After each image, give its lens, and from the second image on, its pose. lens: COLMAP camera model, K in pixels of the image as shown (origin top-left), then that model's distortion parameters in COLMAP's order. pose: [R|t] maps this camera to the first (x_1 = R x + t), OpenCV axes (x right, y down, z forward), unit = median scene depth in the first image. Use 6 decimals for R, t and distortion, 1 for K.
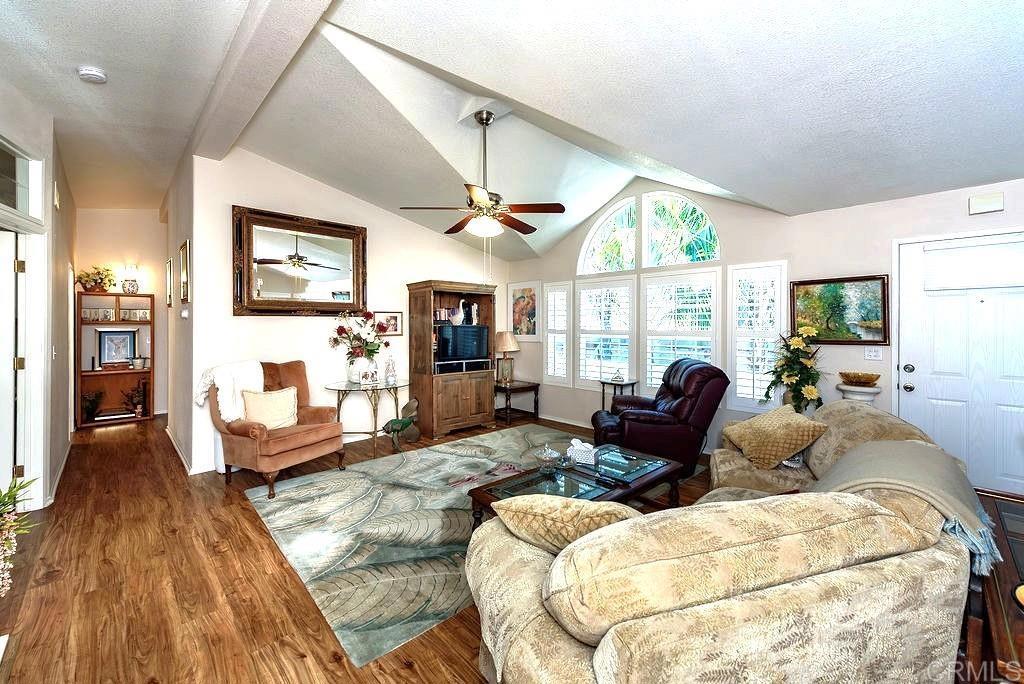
lens RADIAL K [[405.6, 0, 504.0], [0, 405.6, 327.2], [0, 0, 1]] dist [0.007277, -0.001214]
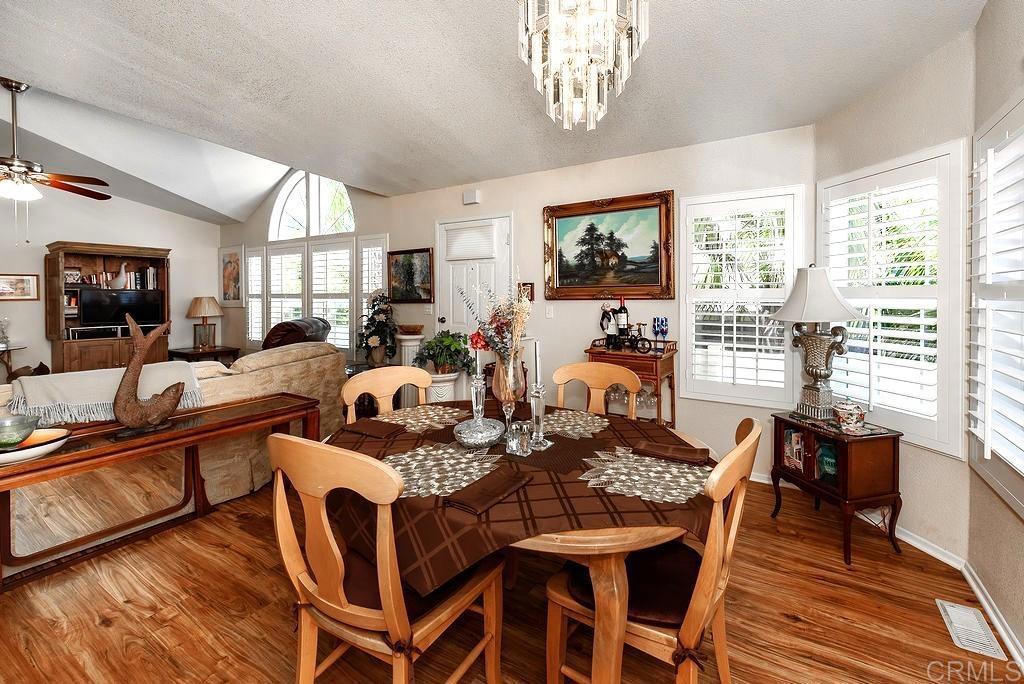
lens RADIAL K [[445.6, 0, 514.1], [0, 445.6, 303.0], [0, 0, 1]] dist [0.006742, -0.001840]
pose [[0.965393, -0.003517, 0.260777, 0.763818], [0.002034, 0.999980, 0.005955, 0.034622], [-0.260792, -0.005219, 0.965381, -0.385946]]
